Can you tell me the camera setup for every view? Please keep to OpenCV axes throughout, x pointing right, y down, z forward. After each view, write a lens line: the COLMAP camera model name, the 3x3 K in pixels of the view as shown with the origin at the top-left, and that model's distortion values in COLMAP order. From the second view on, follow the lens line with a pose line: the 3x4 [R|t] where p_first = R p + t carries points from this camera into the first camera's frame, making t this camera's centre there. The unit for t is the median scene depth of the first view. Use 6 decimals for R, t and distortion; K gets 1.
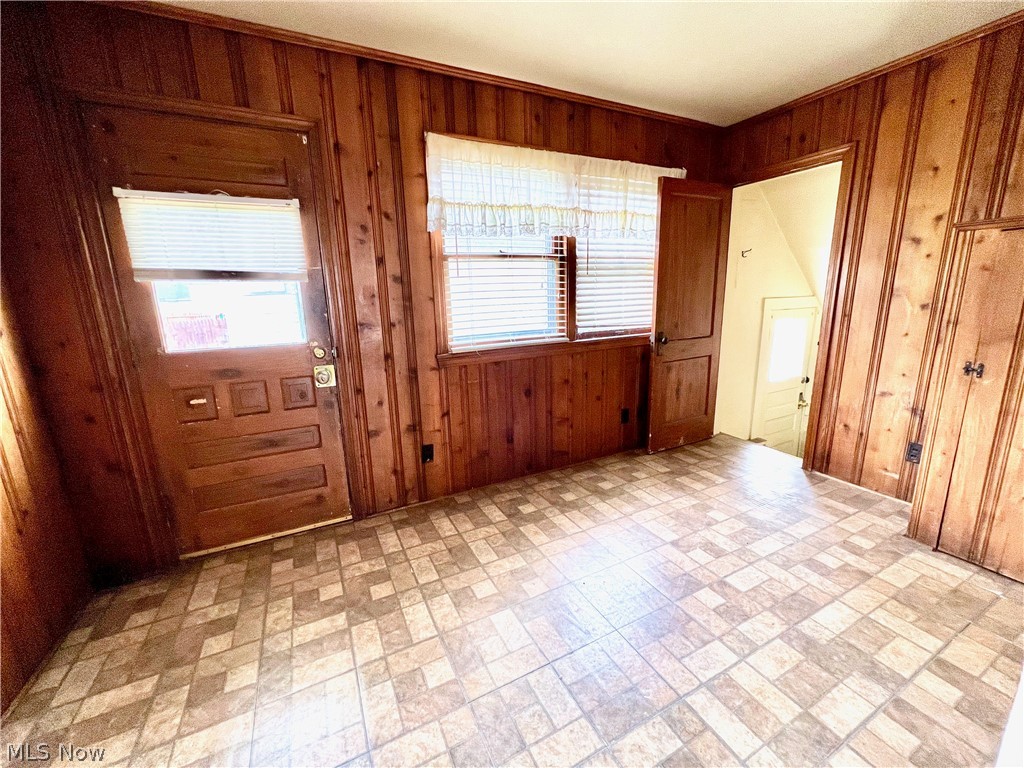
lens RADIAL K [[411.9, 0, 508.7], [0, 411.9, 381.2], [0, 0, 1]] dist [-0.000113, -0.000154]
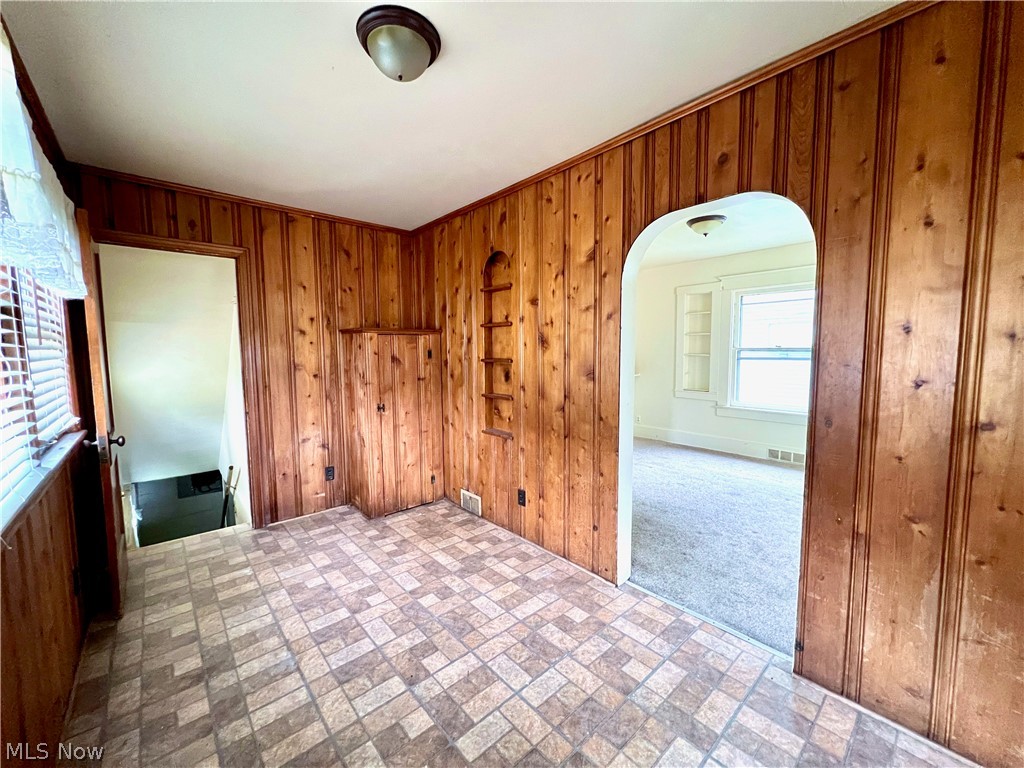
lens RADIAL K [[411.9, 0, 508.7], [0, 411.9, 381.2], [0, 0, 1]] dist [-0.000113, -0.000154]
pose [[-0.252765, -0.051600, 0.966151, -0.586573], [0.218245, 0.969800, 0.108892, -0.167754], [-0.942592, 0.238382, -0.233870, 0.673964]]
